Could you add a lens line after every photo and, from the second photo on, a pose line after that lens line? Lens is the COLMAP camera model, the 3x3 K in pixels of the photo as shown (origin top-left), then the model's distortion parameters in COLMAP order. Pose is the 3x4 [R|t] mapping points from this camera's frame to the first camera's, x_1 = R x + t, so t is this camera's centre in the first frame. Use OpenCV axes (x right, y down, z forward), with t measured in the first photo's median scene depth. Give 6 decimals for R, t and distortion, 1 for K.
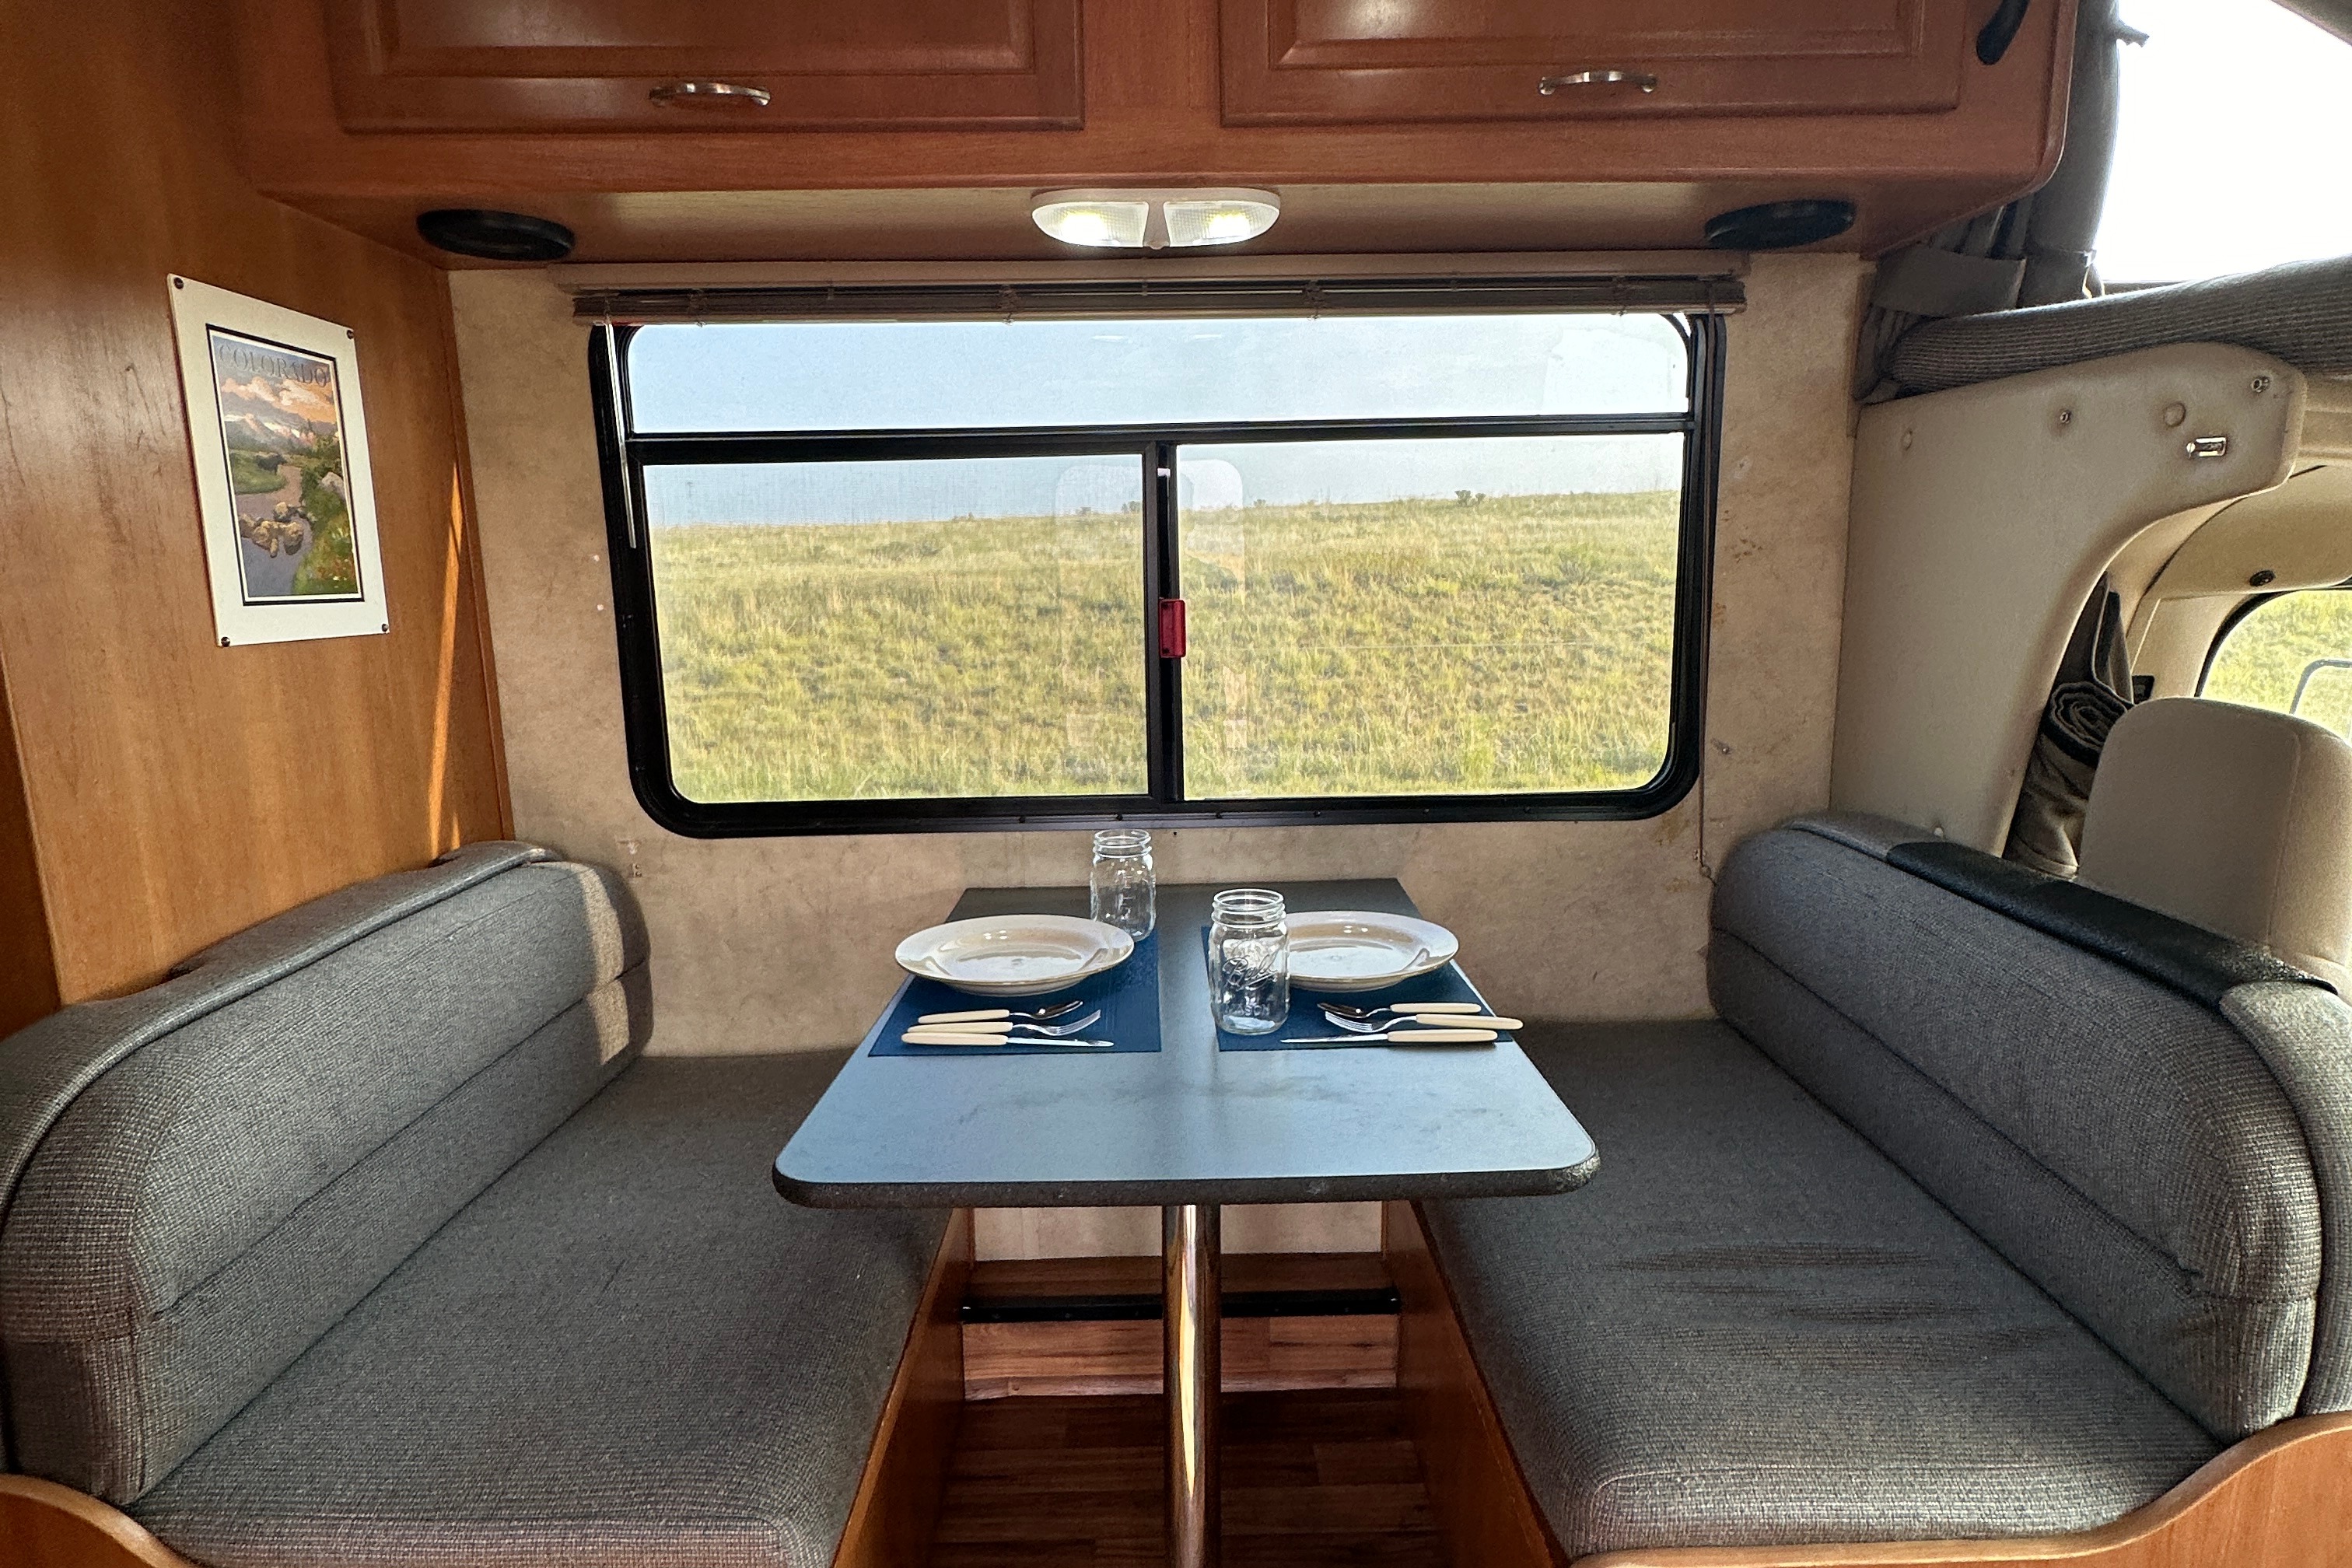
lens RADIAL K [[1252.7, 0, 1177.0], [0, 1252.7, 781.9], [0, 0, 1]] dist [-0.002306, -0.000092]
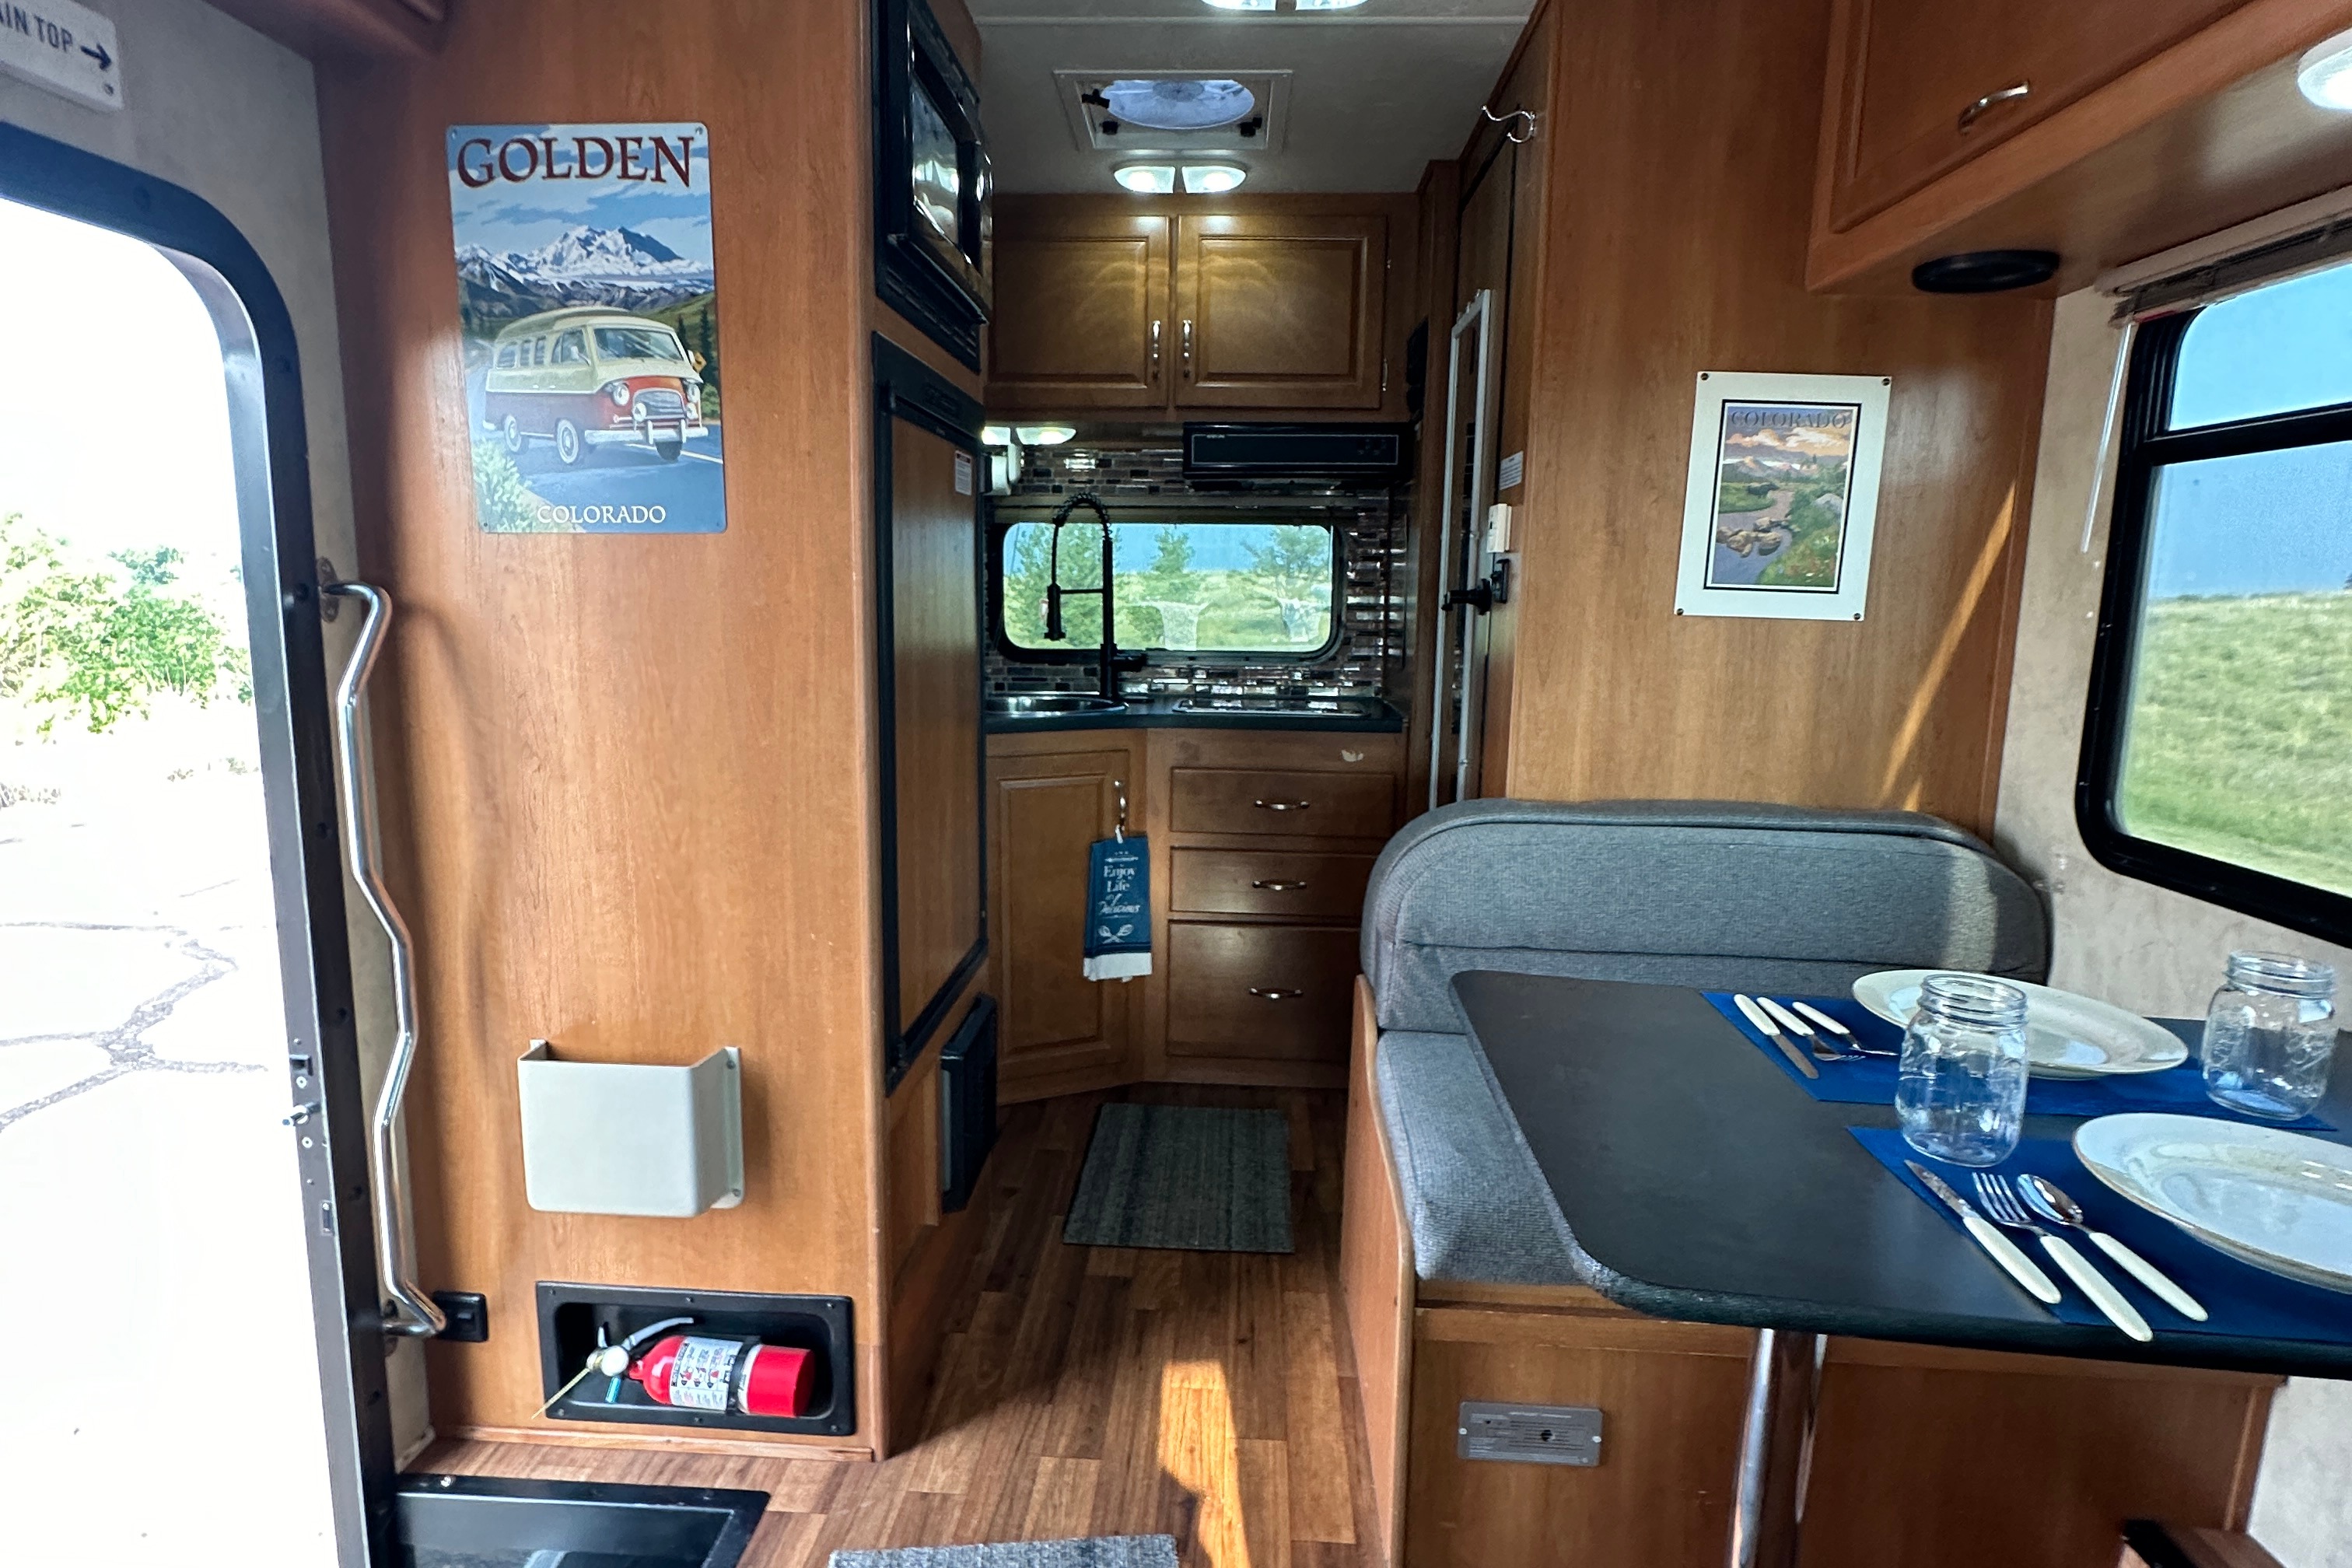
lens RADIAL K [[1252.7, 0, 1177.0], [0, 1252.7, 781.9], [0, 0, 1]] dist [-0.002306, -0.000092]
pose [[-0.065643, 0.172161, -0.982879, 0.573450], [-0.197066, 0.963367, 0.181904, -0.050388], [0.978190, 0.205633, -0.029311, 0.356703]]
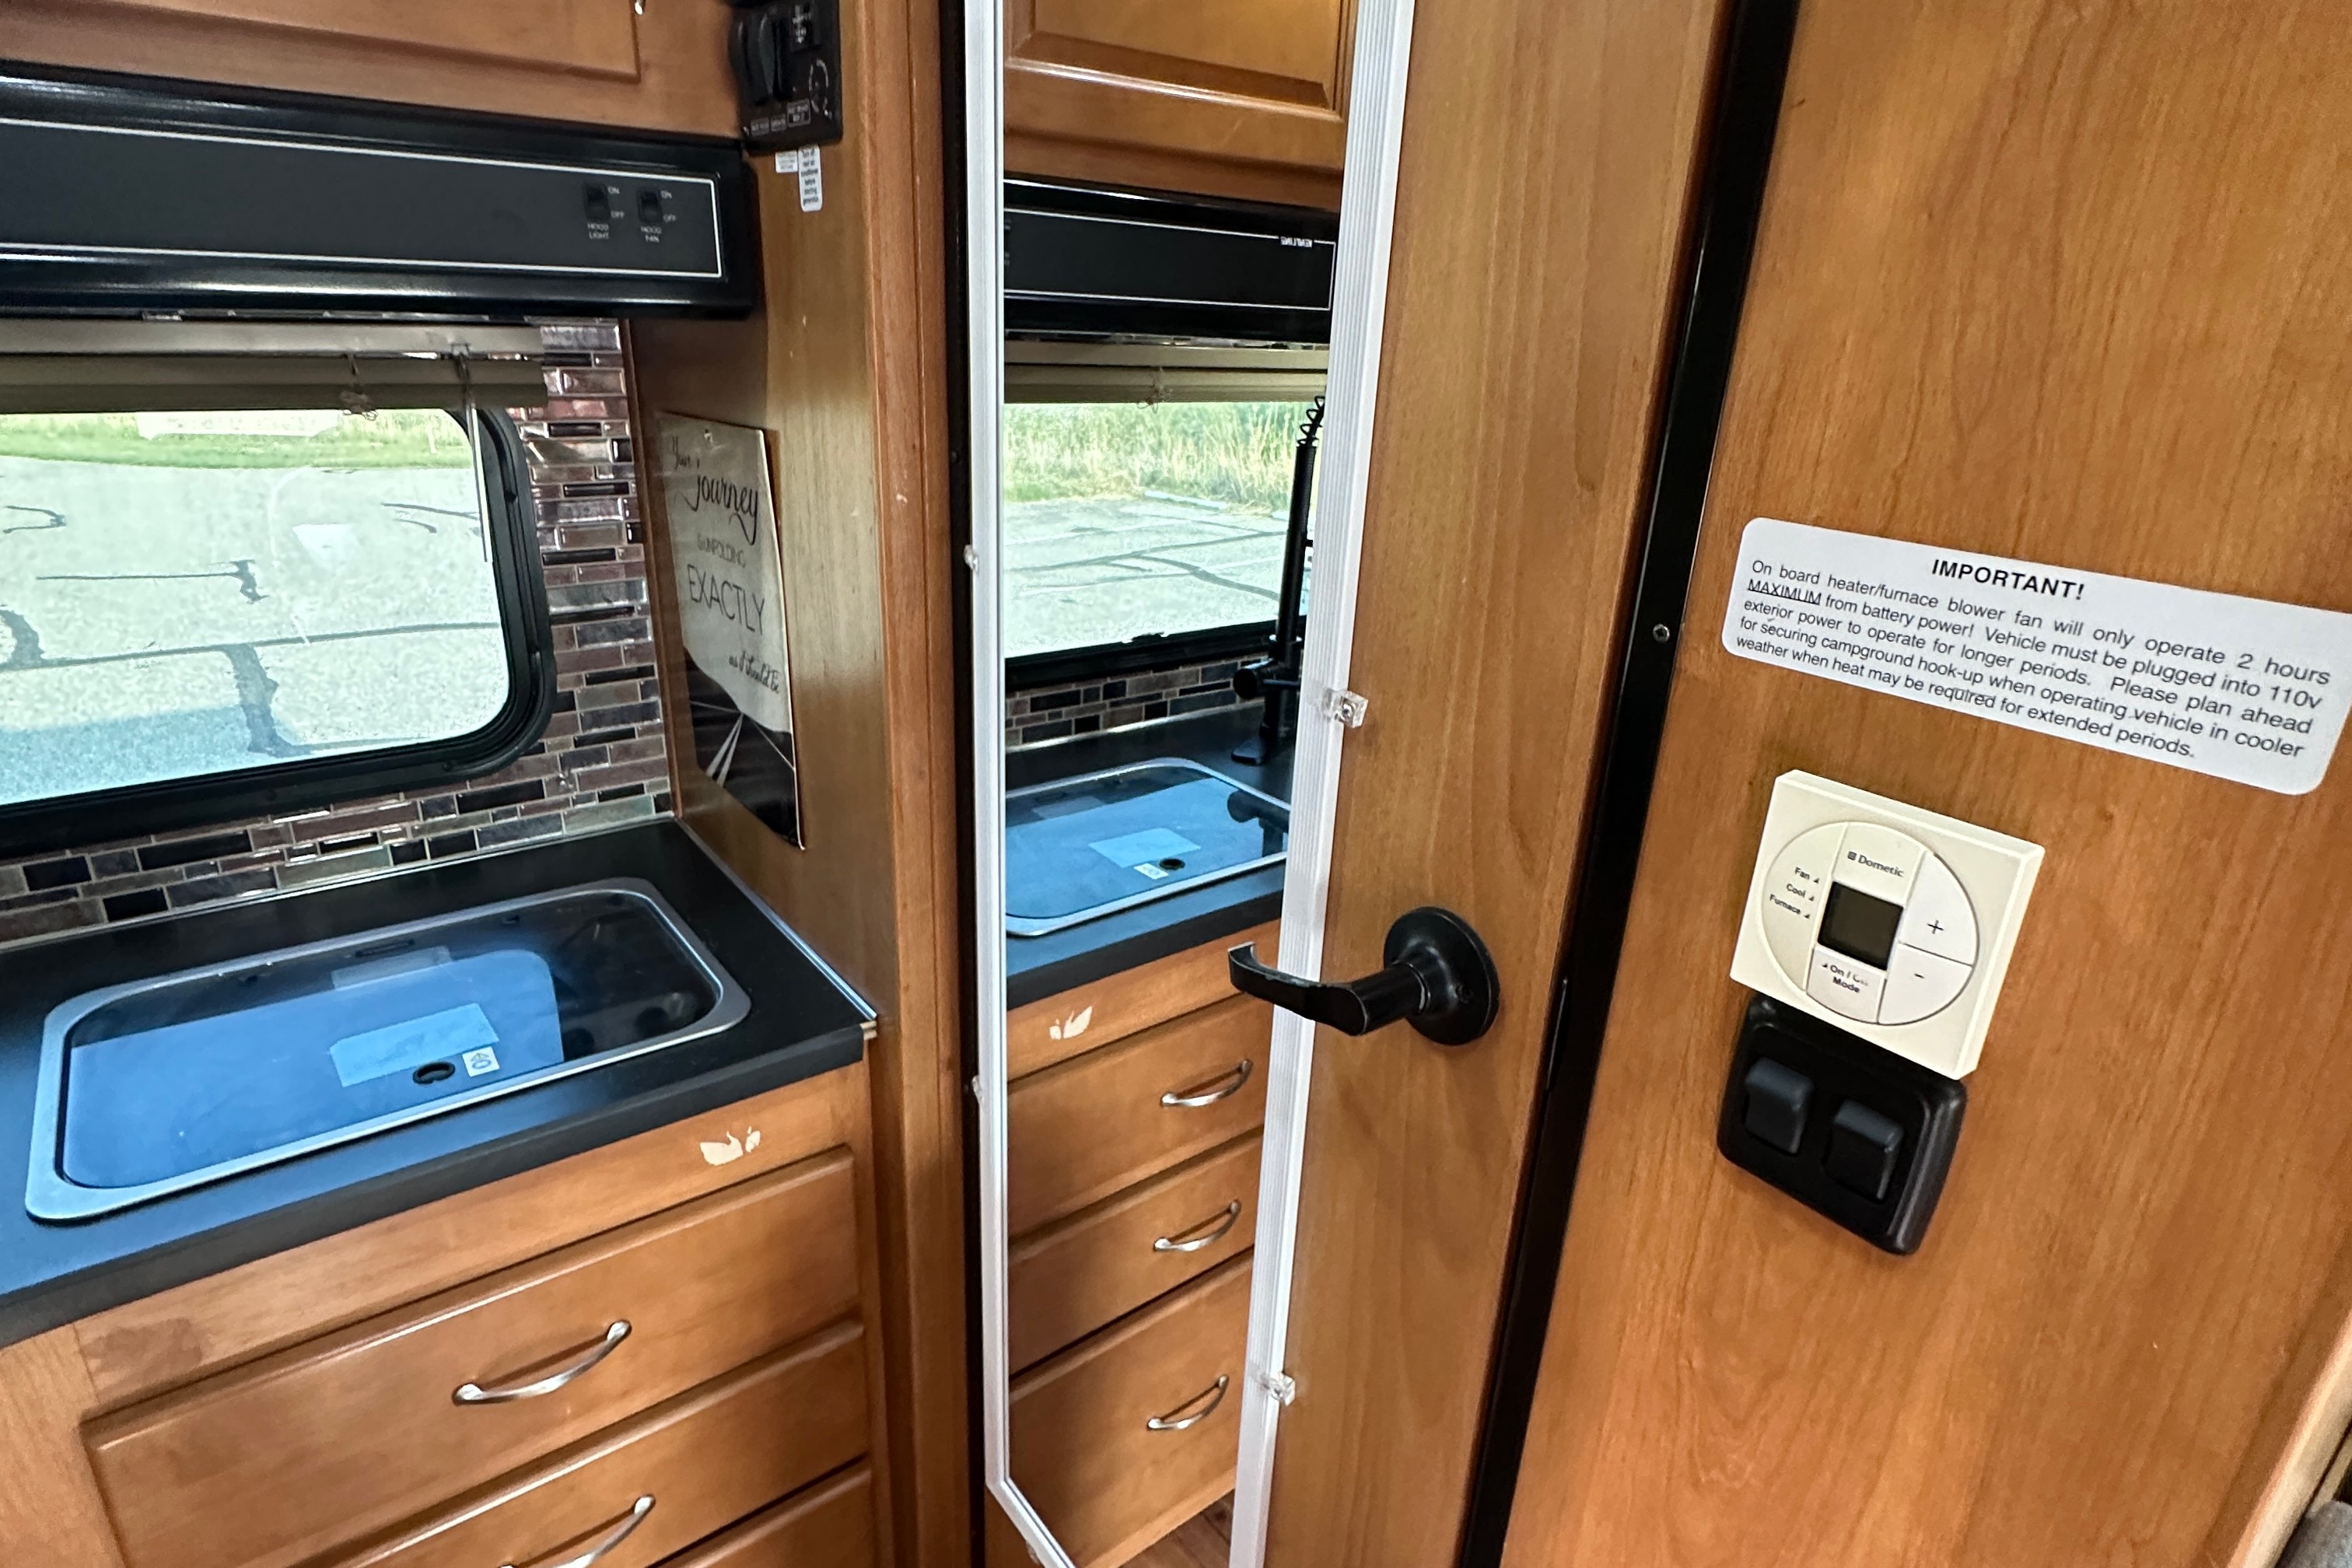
lens RADIAL K [[1255.9, 0, 1145.3], [0, 1255.9, 772.6], [0, 0, 1]] dist [0.002599, 0.002818]
pose [[0.585497, 0.319795, -0.744933, -0.545351], [-0.198596, 0.947486, 0.250658, -0.176290], [0.785973, 0.001181, 0.618260, 0.318440]]
